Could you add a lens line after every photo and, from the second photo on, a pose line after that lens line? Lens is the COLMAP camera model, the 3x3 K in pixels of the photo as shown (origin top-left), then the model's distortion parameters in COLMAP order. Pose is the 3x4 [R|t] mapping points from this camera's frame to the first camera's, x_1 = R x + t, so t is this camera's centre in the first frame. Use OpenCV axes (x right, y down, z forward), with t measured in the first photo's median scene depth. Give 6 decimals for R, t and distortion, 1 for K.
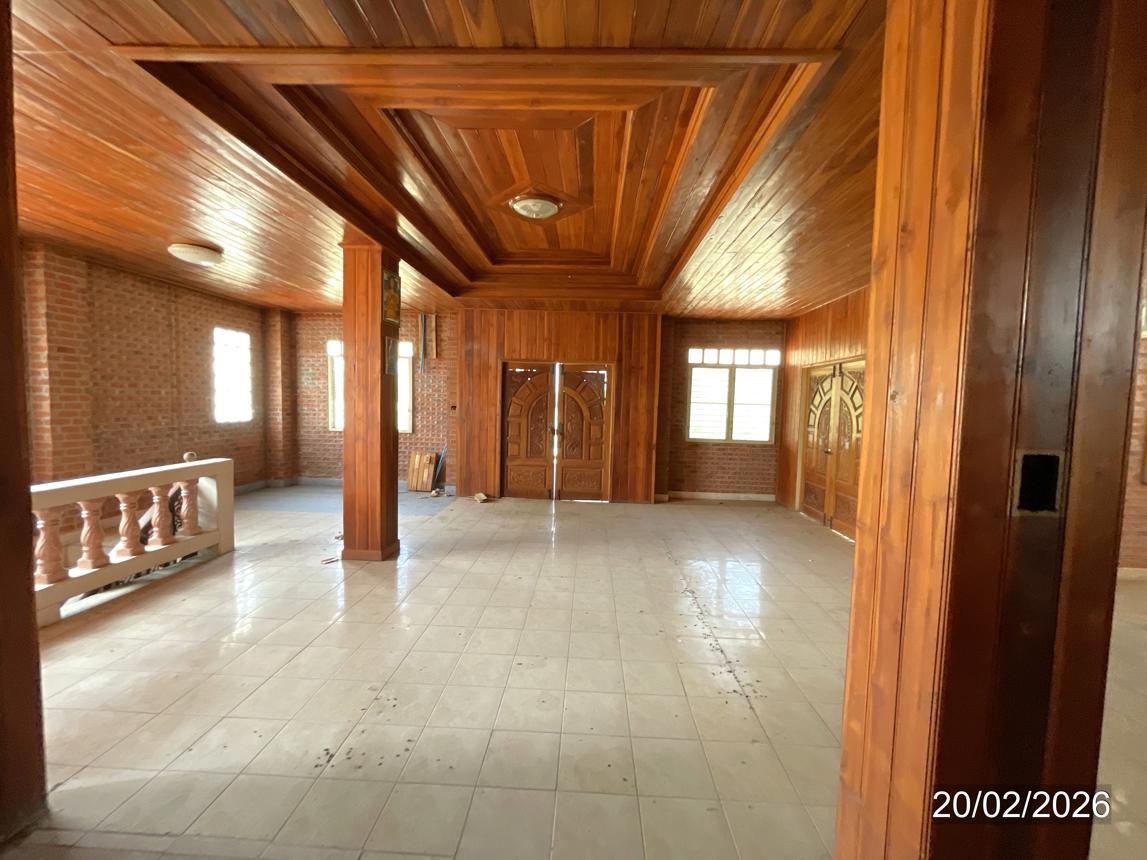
lens RADIAL K [[461.4, 0, 576.3], [0, 461.4, 429.6], [0, 0, 1]] dist [-0.000989, 0.000001]
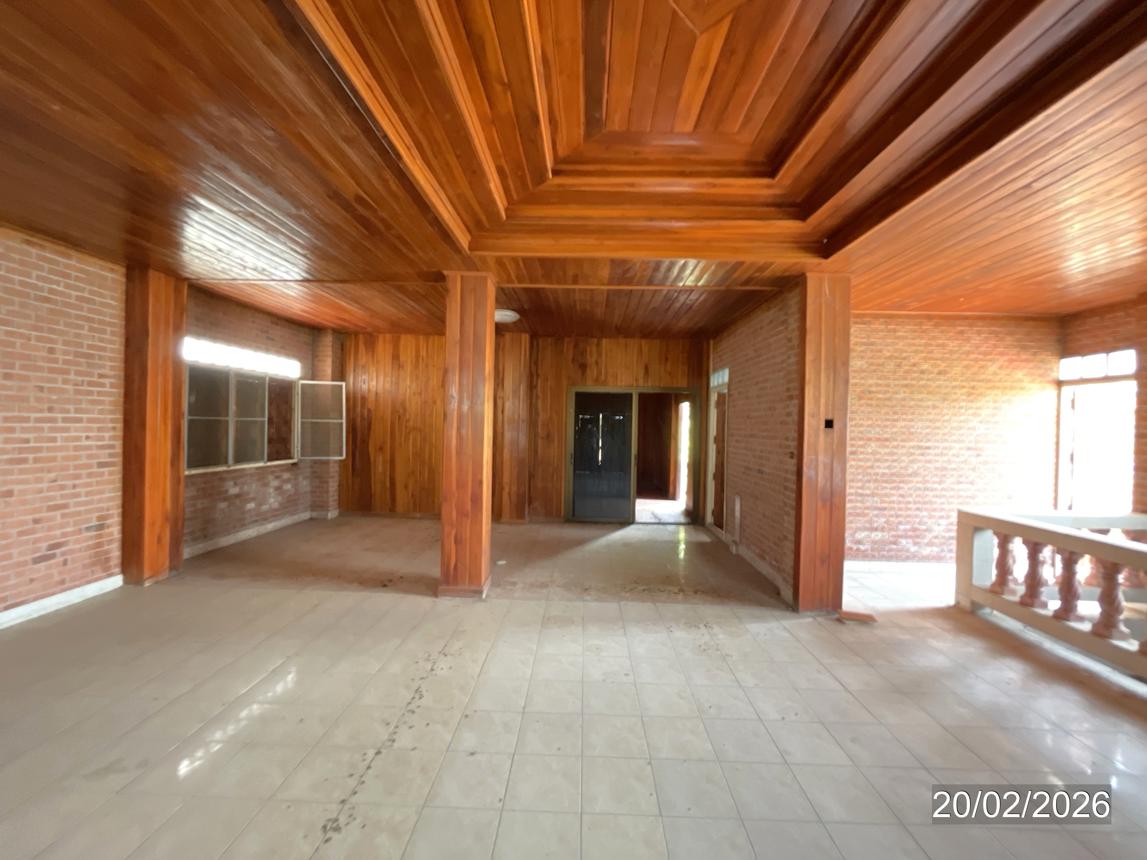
lens RADIAL K [[461.4, 0, 575.5], [0, 461.4, 429.2], [0, 0, 1]] dist [-0.000989, 0.000001]
pose [[-0.998729, -0.049267, -0.010615, 0.039150], [-0.049867, 0.996537, 0.066545, -0.141976], [0.007300, 0.066989, -0.997727, 2.240546]]
